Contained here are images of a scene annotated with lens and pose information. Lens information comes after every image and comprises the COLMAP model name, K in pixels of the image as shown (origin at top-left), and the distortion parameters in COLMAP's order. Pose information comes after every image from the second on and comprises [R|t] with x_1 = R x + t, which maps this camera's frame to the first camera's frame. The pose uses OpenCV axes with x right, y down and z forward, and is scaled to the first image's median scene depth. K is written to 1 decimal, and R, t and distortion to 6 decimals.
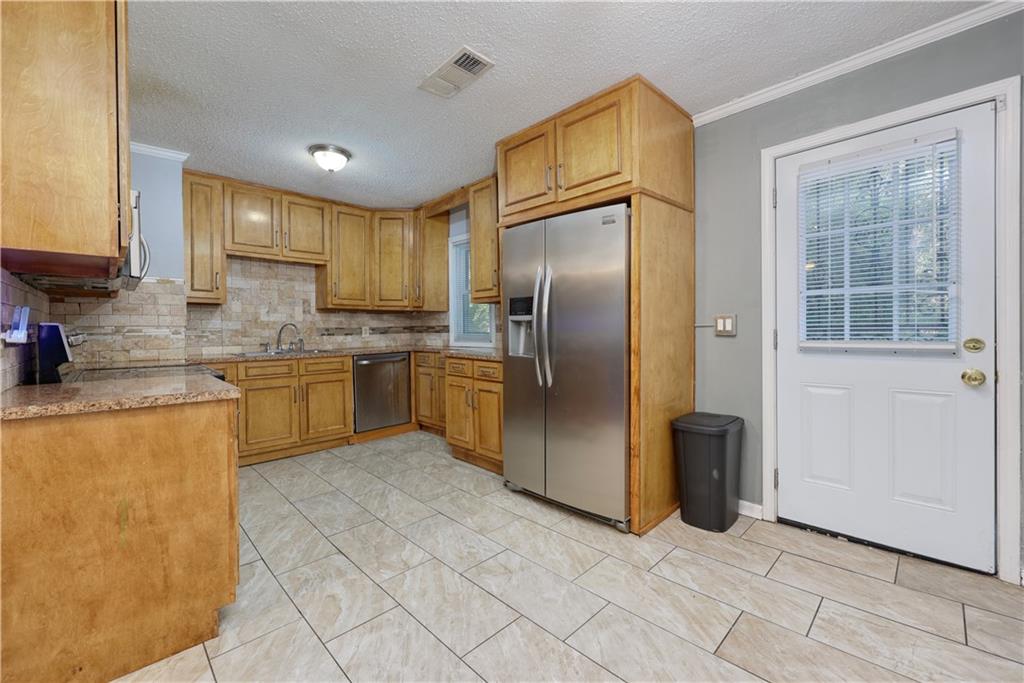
lens RADIAL K [[417.8, 0, 512.2], [0, 417.8, 336.5], [0, 0, 1]] dist [-0.003145, 0.001932]
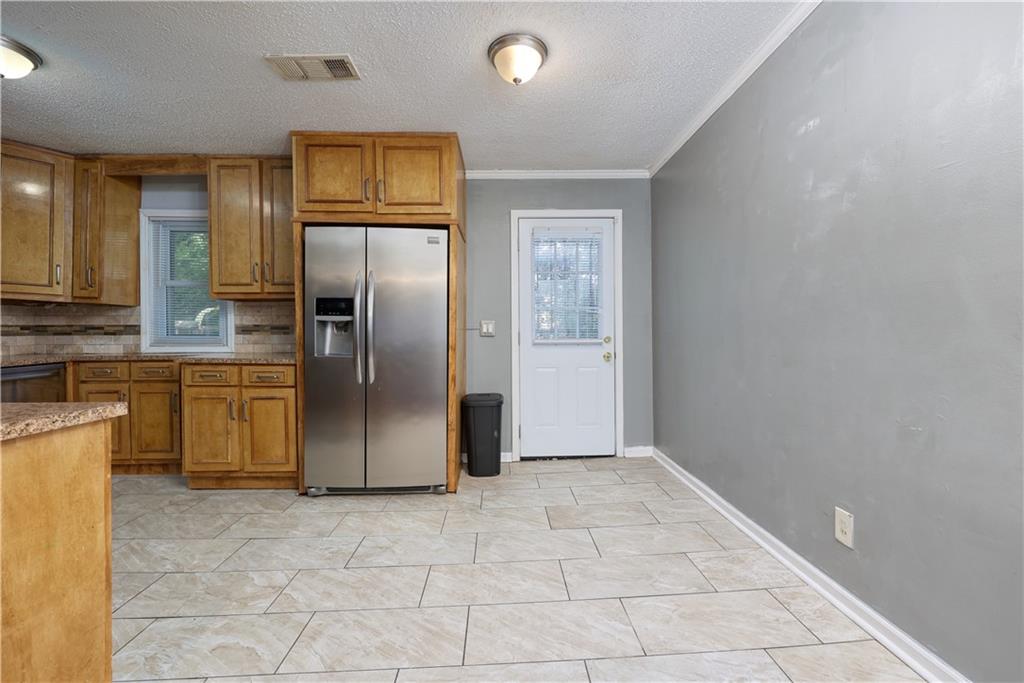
lens RADIAL K [[417.8, 0, 512.8], [0, 417.8, 337.5], [0, 0, 1]] dist [-0.003145, 0.001932]
pose [[0.675606, -0.000609, 0.737263, -0.376996], [0.009782, 0.999919, -0.008138, 0.012302], [-0.737198, 0.012710, 0.675557, 0.002833]]
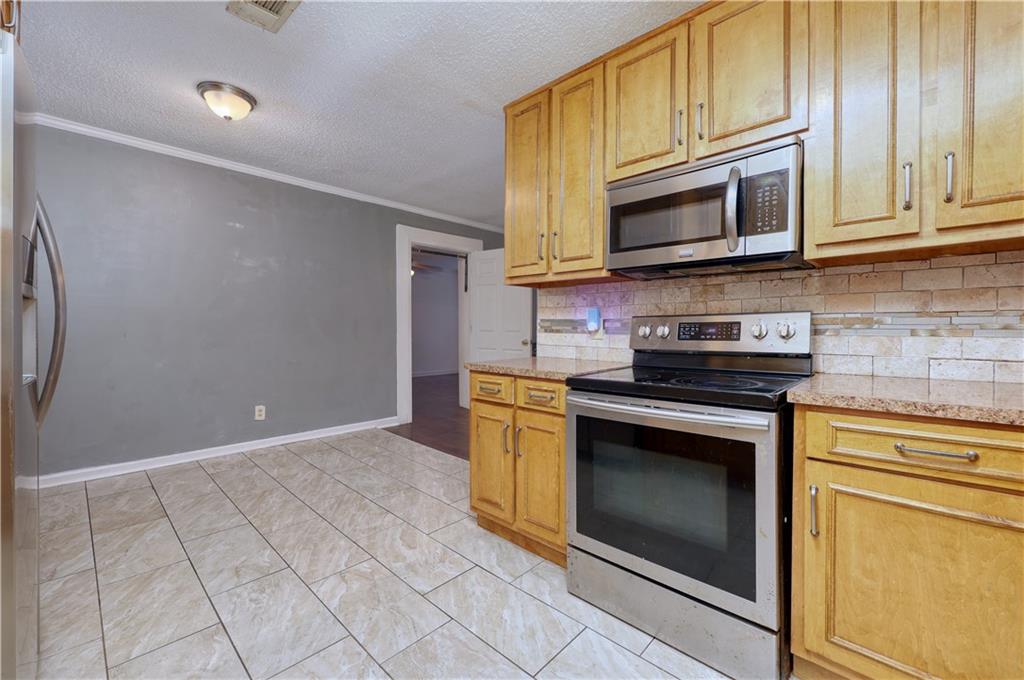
lens RADIAL K [[417.8, 0, 516.0], [0, 417.8, 332.2], [0, 0, 1]] dist [-0.003145, 0.001932]
pose [[-0.998640, 0.003101, -0.052039, -0.389618], [0.001866, 0.999716, 0.023765, -0.009918], [0.052098, 0.023635, -0.998362, 1.272608]]
